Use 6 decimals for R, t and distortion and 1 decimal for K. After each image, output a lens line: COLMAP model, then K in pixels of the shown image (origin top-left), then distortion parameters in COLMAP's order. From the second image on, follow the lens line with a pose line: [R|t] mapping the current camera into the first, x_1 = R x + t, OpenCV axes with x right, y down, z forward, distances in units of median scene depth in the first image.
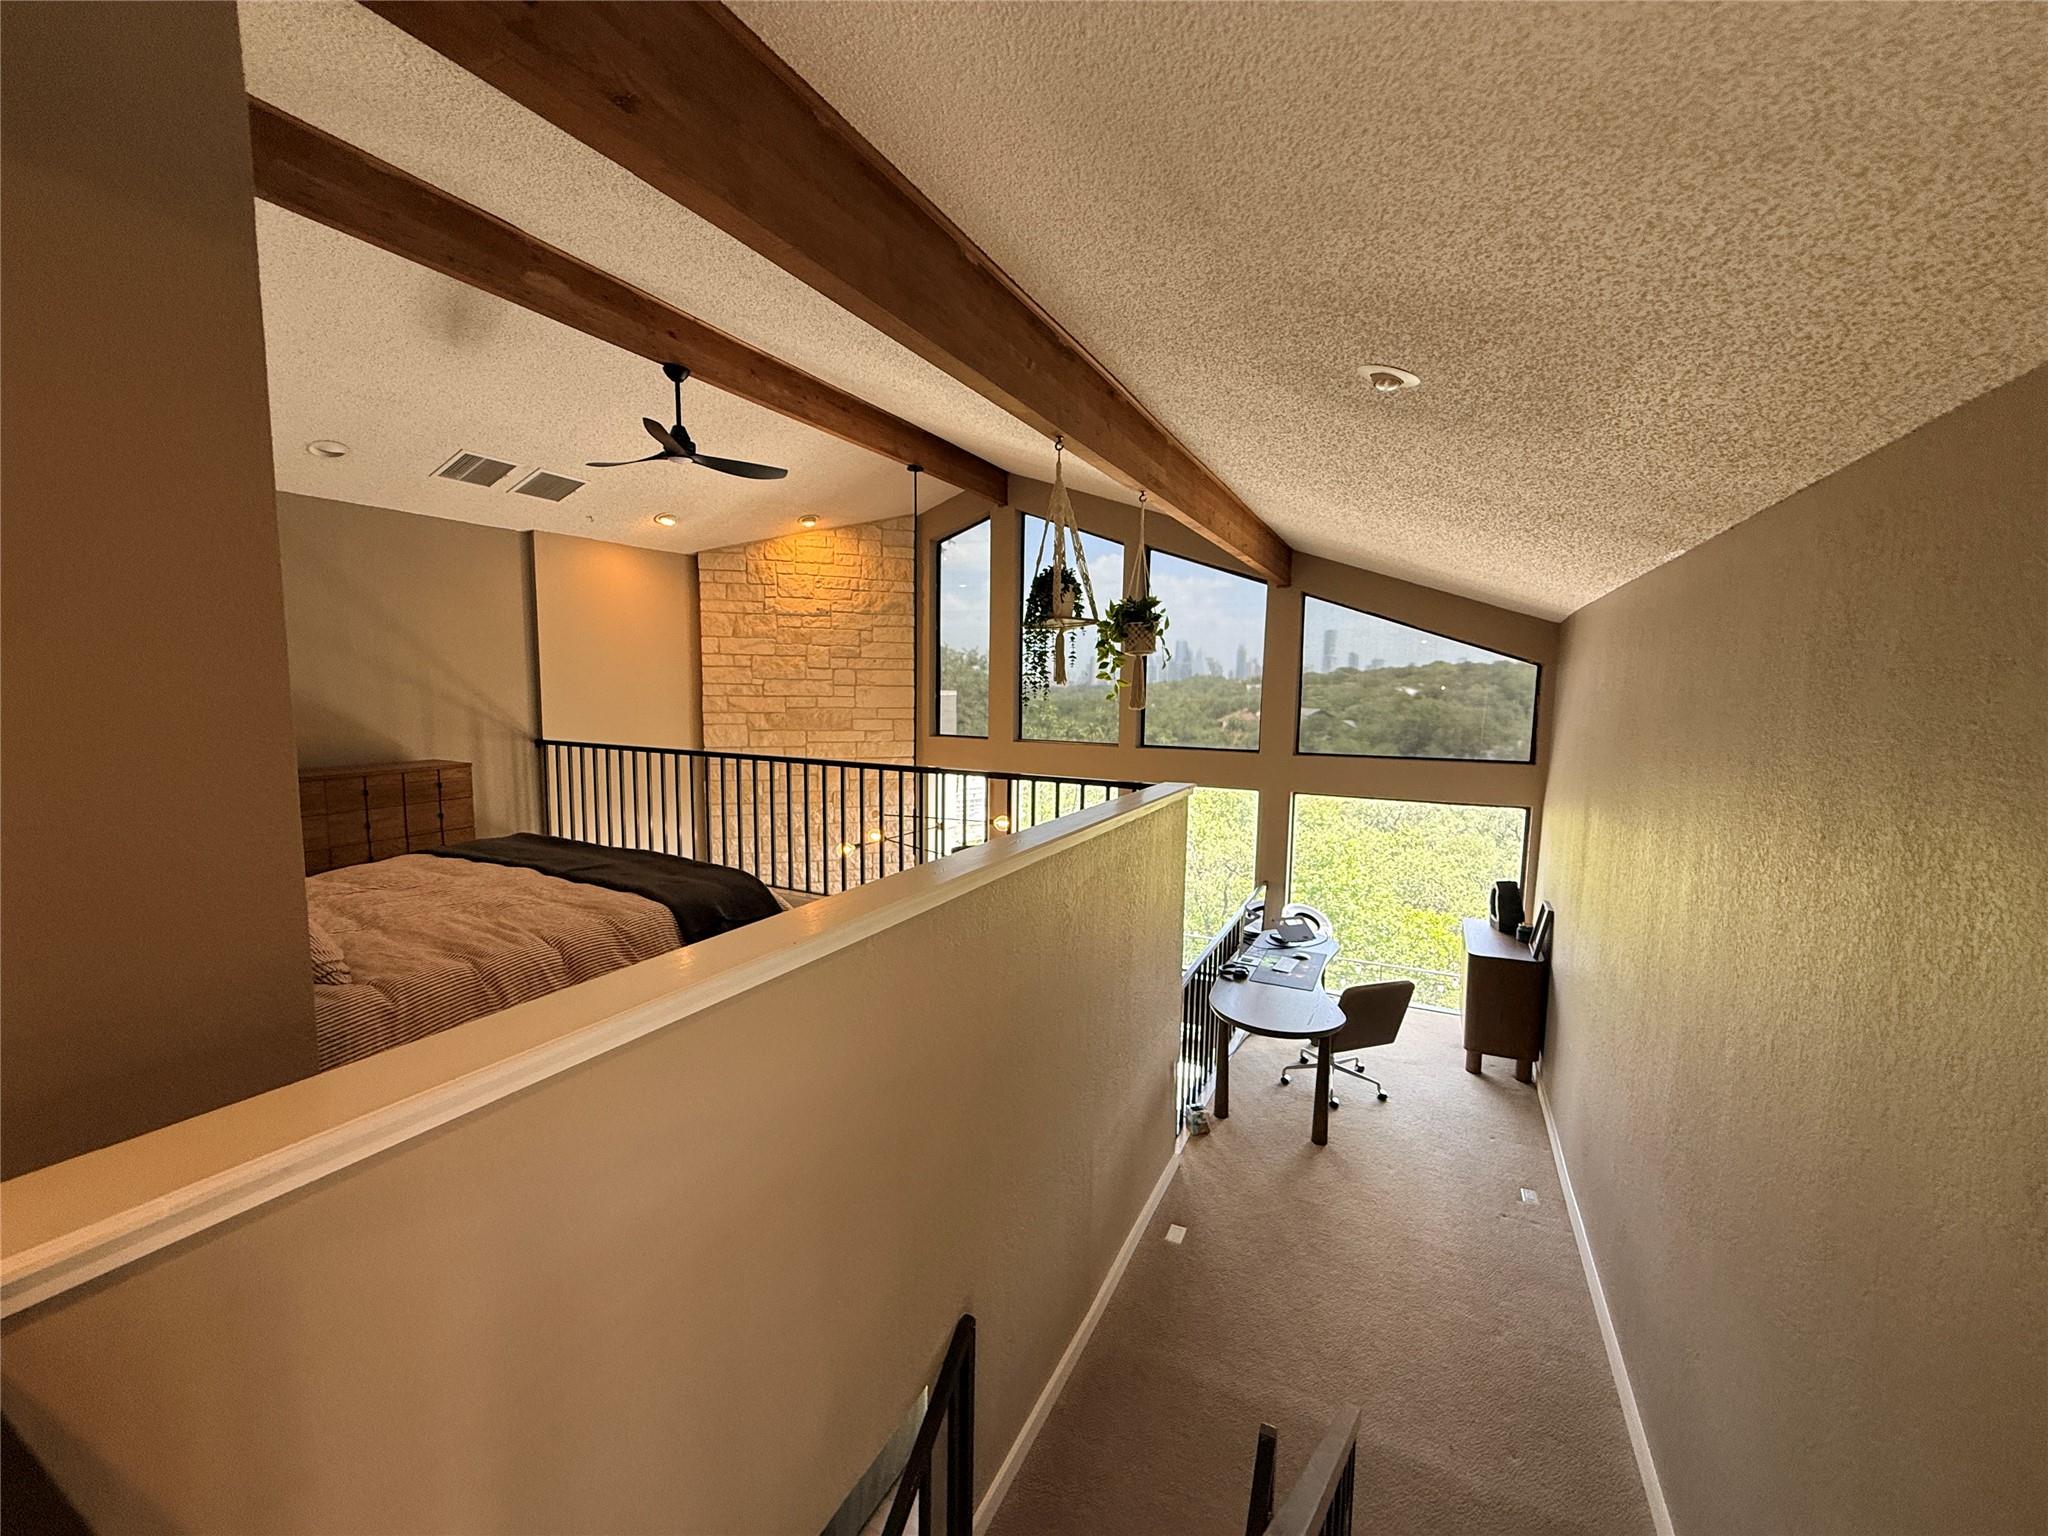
lens RADIAL K [[822.2, 0, 1020.7], [0, 822.2, 767.5], [0, 0, 1]] dist [0.003503, -0.000171]
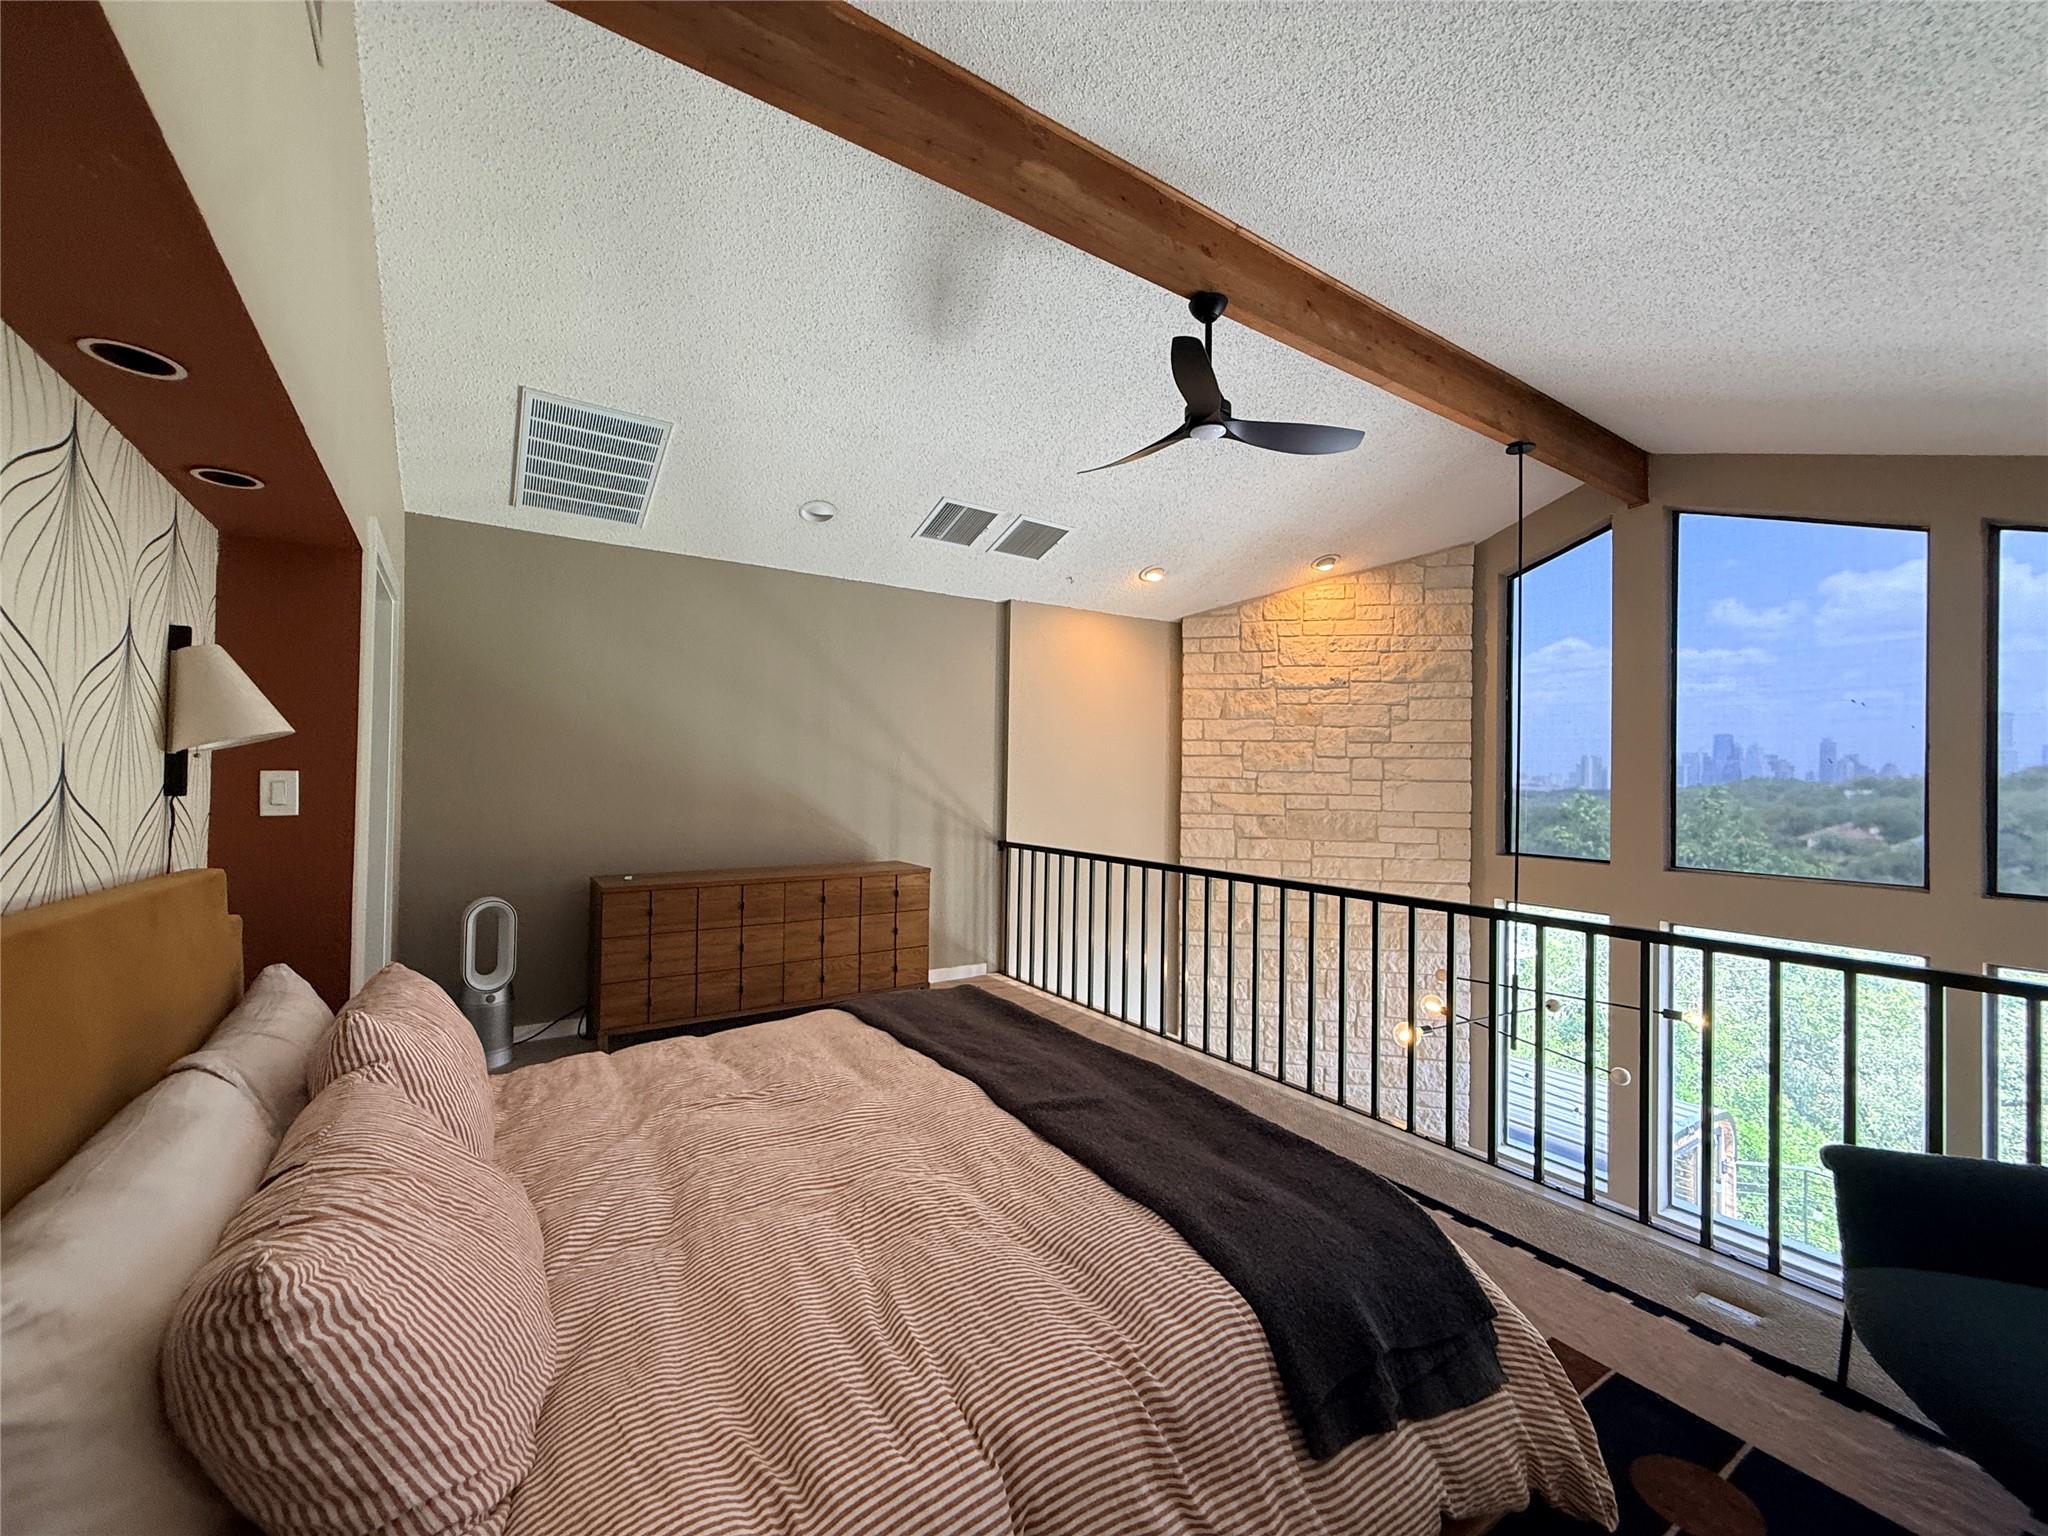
lens RADIAL K [[822.2, 0, 1018.2], [0, 822.2, 768.2], [0, 0, 1]] dist [0.003503, -0.000171]
pose [[0.870530, -0.004960, -0.492090, -0.130309], [-0.055369, 0.992613, -0.107956, -0.014978], [0.488990, 0.121225, 0.863825, 0.226314]]
